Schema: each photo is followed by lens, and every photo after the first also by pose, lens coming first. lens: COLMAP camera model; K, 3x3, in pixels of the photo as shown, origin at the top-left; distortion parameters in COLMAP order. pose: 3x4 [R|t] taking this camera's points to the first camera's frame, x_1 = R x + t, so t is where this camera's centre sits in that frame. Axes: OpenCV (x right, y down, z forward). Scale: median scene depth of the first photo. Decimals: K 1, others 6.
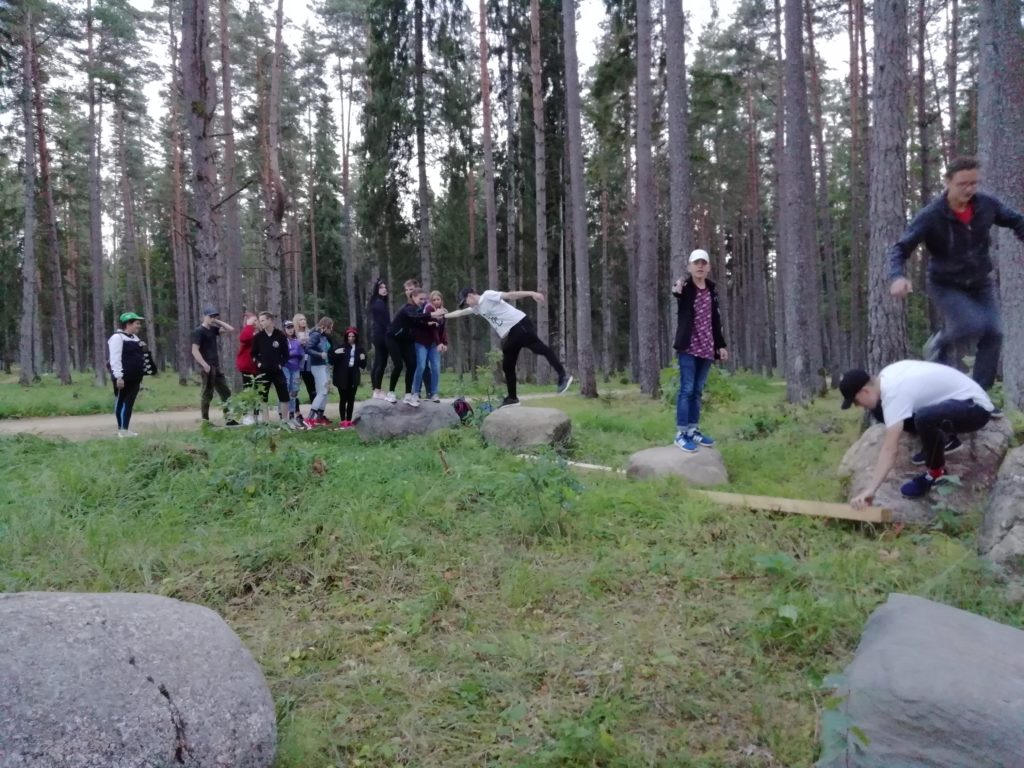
lens RADIAL K [[746.2, 0, 510.5], [0, 746.2, 380.2], [0, 0, 1]] dist [0.023676, 0.002511]
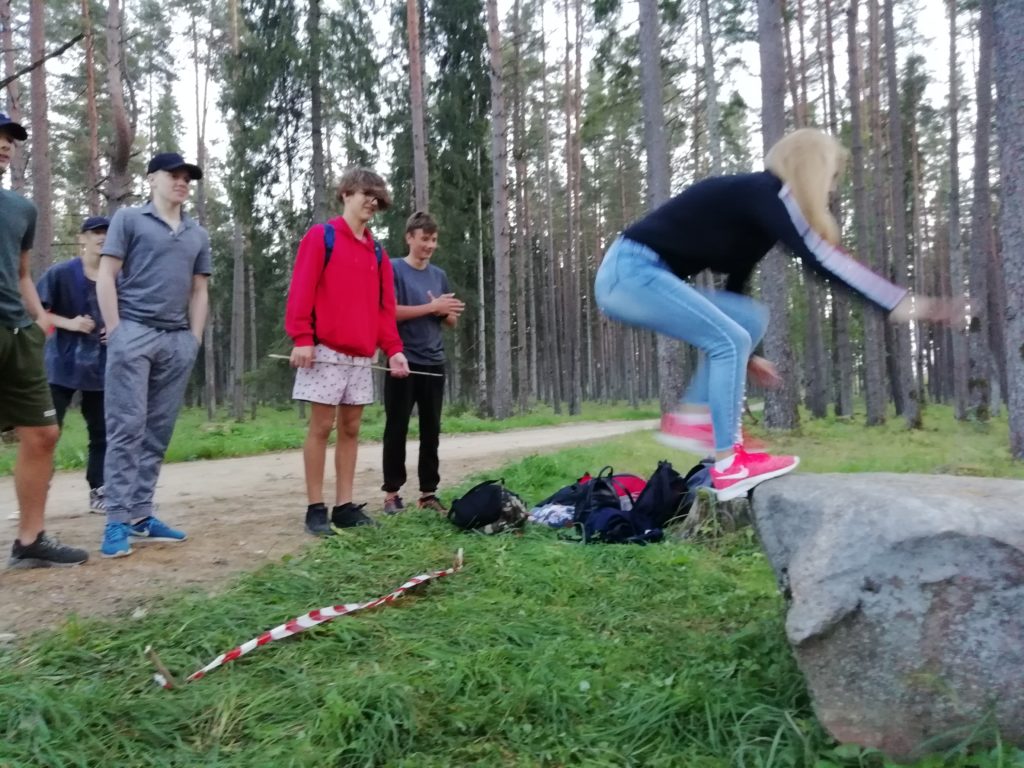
lens RADIAL K [[752.9, 0, 513.4], [0, 752.9, 379.0], [0, 0, 1]] dist [0.029465, -0.004079]
pose [[0.980300, -0.000813, 0.197511, -0.047322], [0.009773, 0.998966, -0.044398, 0.001150], [-0.197271, 0.045454, 0.979295, 0.131366]]
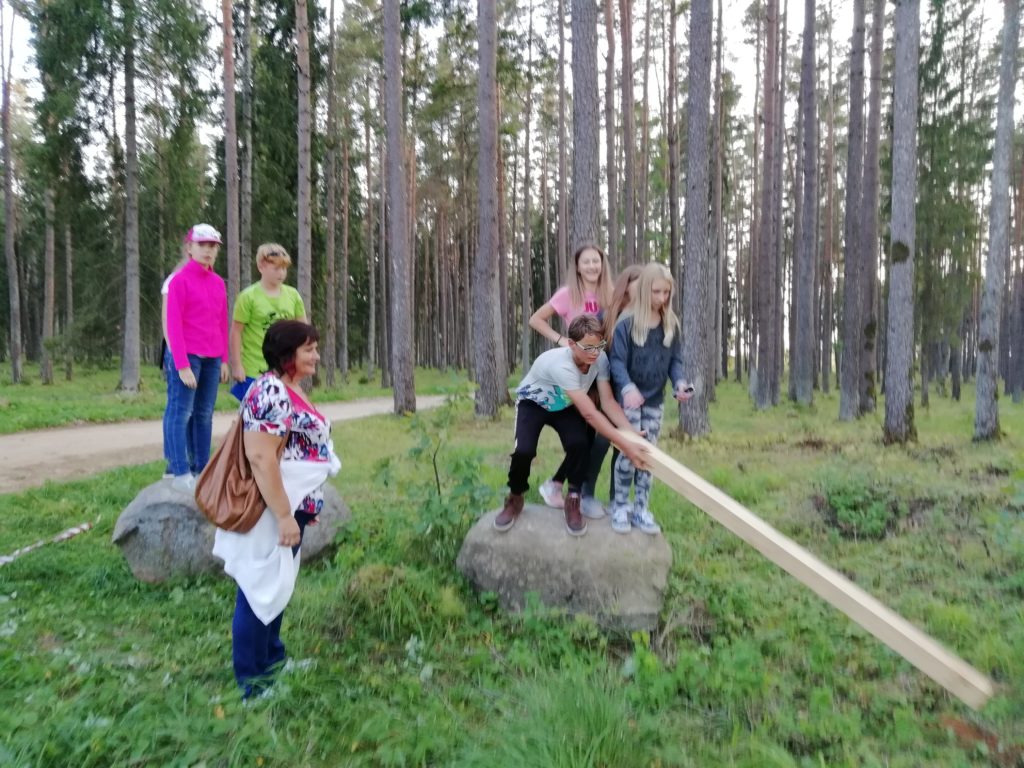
lens RADIAL K [[750.5, 0, 513.5], [0, 750.5, 375.5], [0, 0, 1]] dist [0.033087, -0.006030]
pose [[0.927064, 0.017861, 0.374477, -0.025390], [-0.018033, 0.999833, -0.003044, -0.006472], [-0.374469, -0.003931, 0.927231, 0.078421]]
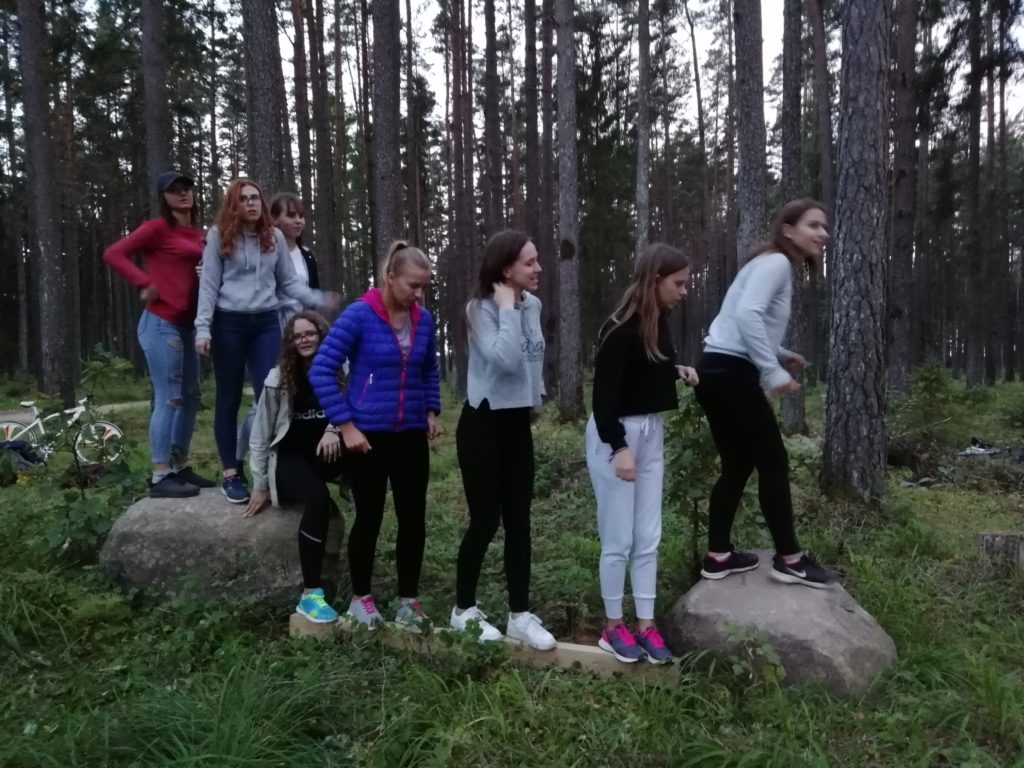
lens RADIAL K [[755.7, 0, 511.1], [0, 755.7, 378.1], [0, 0, 1]] dist [0.027447, -0.010413]
pose [[0.722949, -0.009255, 0.690839, -0.022617], [0.015648, 0.999873, -0.002981, -0.003460], [-0.690724, 0.012965, 0.723003, 0.076930]]
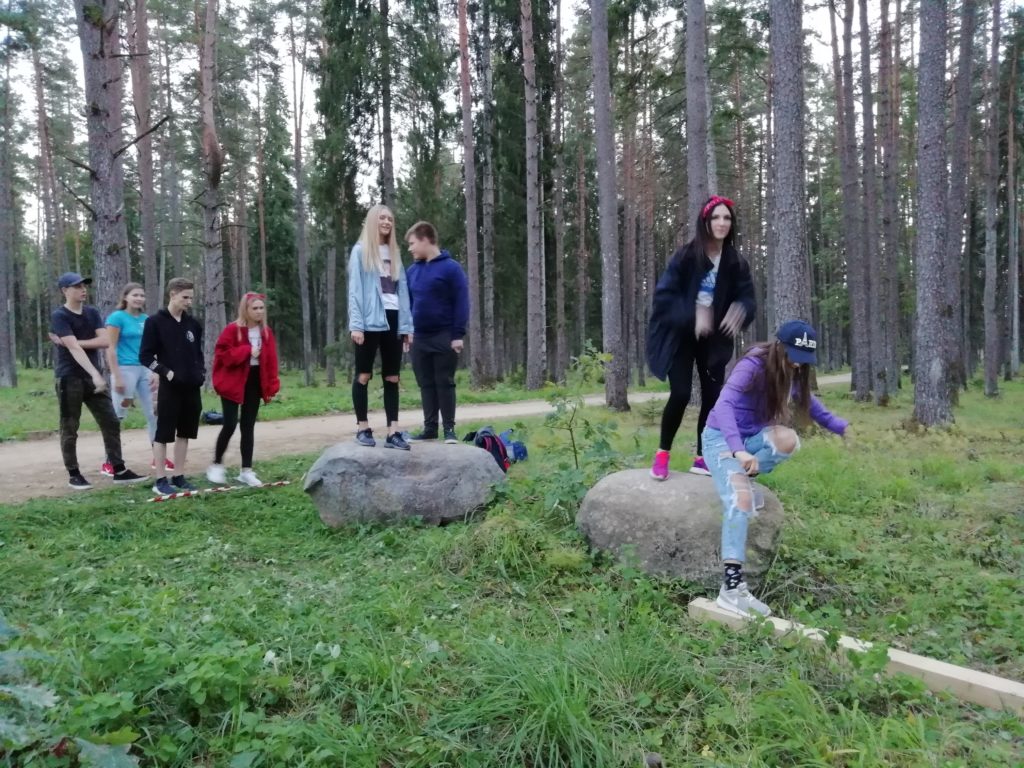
lens RADIAL K [[755.7, 0, 511.1], [0, 755.7, 378.1], [0, 0, 1]] dist [0.027447, -0.010413]
pose [[0.998372, 0.002813, 0.056972, -0.015408], [-0.002970, 0.999992, 0.002668, -0.003547], [-0.056964, -0.002833, 0.998372, 0.071837]]
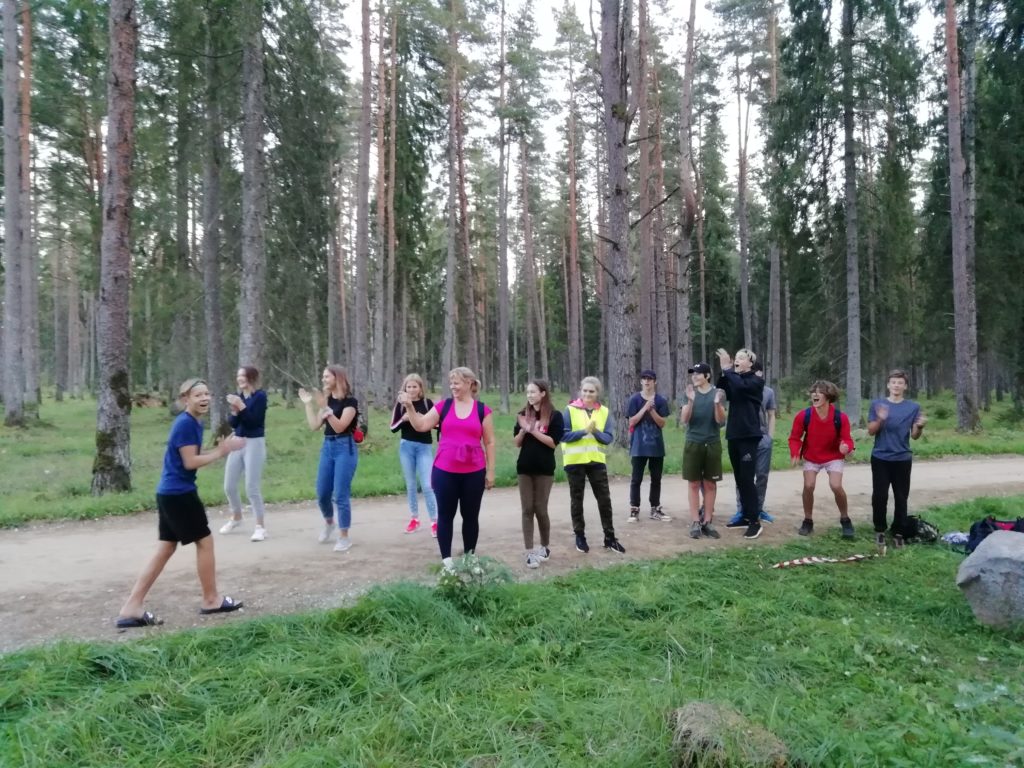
lens RADIAL K [[752.9, 0, 513.4], [0, 752.9, 379.0], [0, 0, 1]] dist [0.029465, -0.004079]
pose [[0.886377, 0.002892, -0.462954, -0.037536], [-0.014734, 0.999650, -0.021964, -0.010977], [0.462729, 0.026290, 0.886110, 0.058180]]
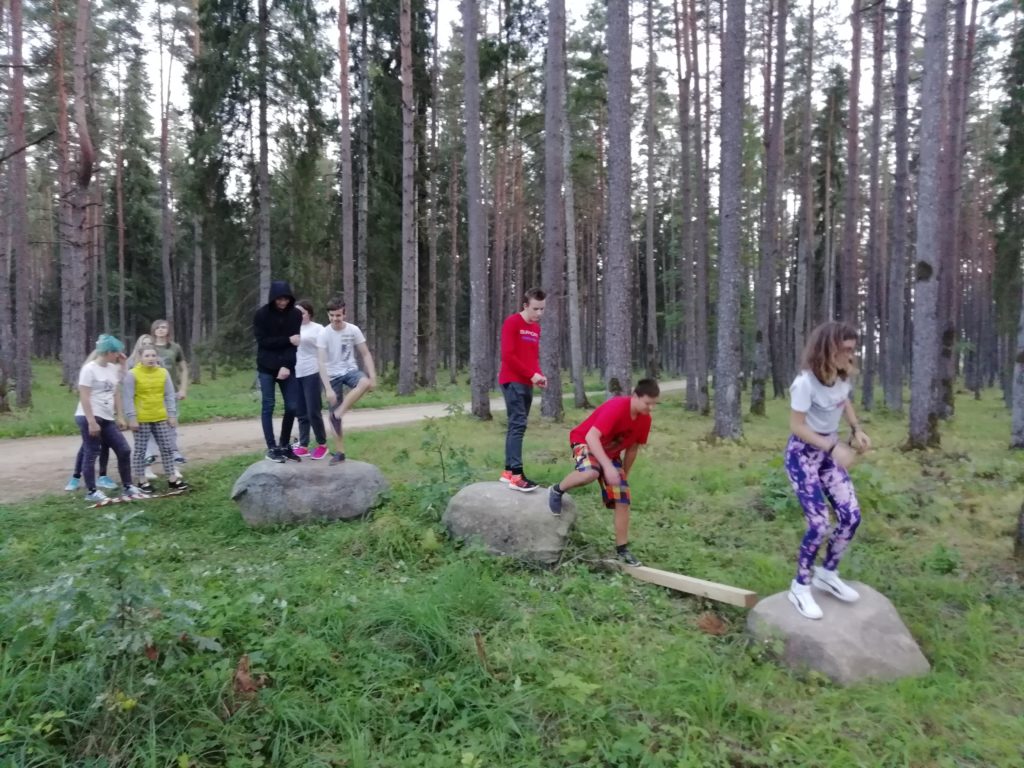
lens RADIAL K [[747.7, 0, 512.8], [0, 747.7, 377.9], [0, 0, 1]] dist [0.037544, -0.021734]
pose [[0.972958, 0.022211, 0.229910, -0.019354], [-0.023805, 0.999708, 0.004164, -0.009273], [-0.229750, -0.009525, 0.973203, 0.044004]]
